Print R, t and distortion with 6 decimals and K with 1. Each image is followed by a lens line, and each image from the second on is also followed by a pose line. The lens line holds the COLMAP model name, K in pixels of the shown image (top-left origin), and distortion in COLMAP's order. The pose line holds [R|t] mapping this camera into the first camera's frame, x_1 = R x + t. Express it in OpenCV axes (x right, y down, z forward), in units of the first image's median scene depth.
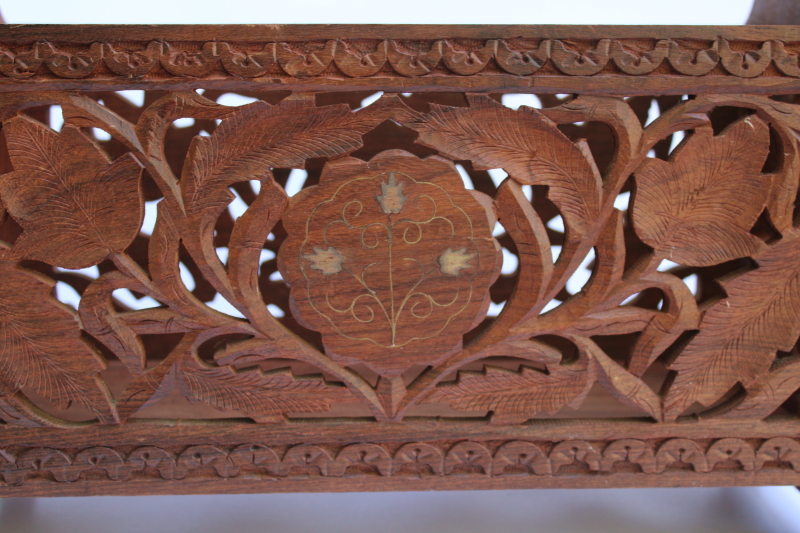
lens RADIAL K [[1215.9, 0, 400.0], [0, 1215.9, 266.5], [0, 0, 1]] dist [-0.018078, 0.050173]
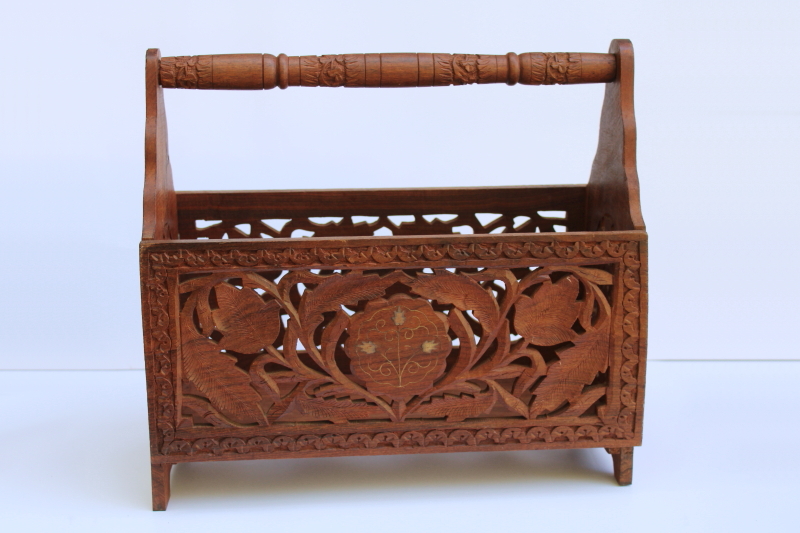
lens RADIAL K [[1215.9, 0, 400.0], [0, 1215.9, 266.5], [0, 0, 1]] dist [-0.018078, 0.050173]
pose [[0.999126, -0.011398, 0.040206, -0.086333], [0.008322, 0.997084, 0.075851, -0.296032], [-0.040953, -0.075450, 0.996308, -1.055315]]
